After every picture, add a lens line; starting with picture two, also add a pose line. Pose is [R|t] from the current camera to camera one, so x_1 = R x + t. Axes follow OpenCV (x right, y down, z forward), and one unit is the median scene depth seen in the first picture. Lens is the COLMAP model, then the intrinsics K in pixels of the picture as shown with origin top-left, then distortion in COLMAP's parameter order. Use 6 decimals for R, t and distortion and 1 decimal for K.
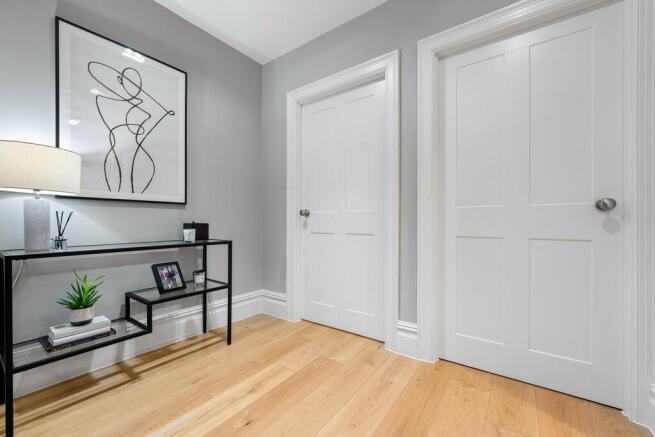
lens RADIAL K [[266.9, 0, 328.0], [0, 266.9, 223.1], [0, 0, 1]] dist [-0.000305, -0.000231]
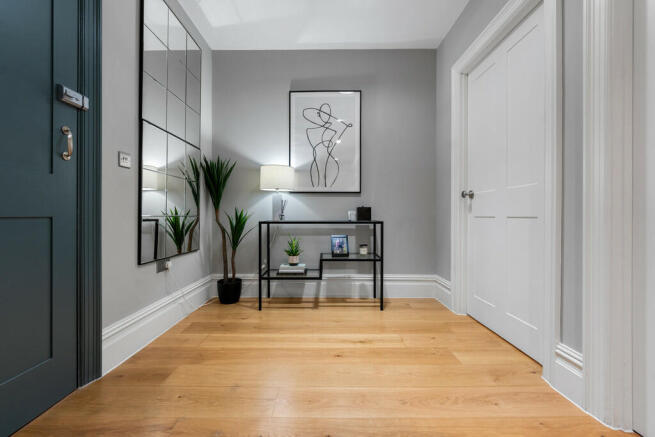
lens RADIAL K [[263.2, 0, 324.3], [0, 263.2, 218.3], [0, 0, 1]] dist [0.000760, -0.000153]
pose [[0.589246, 0.007695, -0.807917, 0.449036], [-0.007472, 0.999964, 0.004075, 0.054196], [0.807919, 0.003636, 0.589282, 0.128245]]
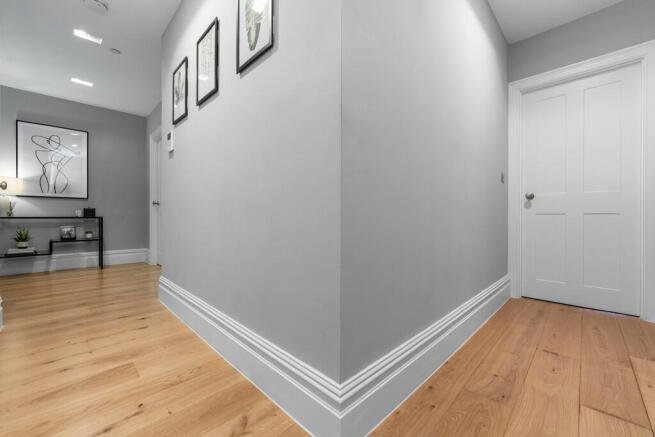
lens RADIAL K [[263.2, 0, 324.3], [0, 263.2, 218.3], [0, 0, 1]] dist [0.000760, -0.000153]
pose [[0.987959, 0.006644, -0.154575, 1.706472], [-0.006617, 0.999978, 0.000692, 0.068742], [0.154576, 0.000339, 0.987981, -0.741515]]
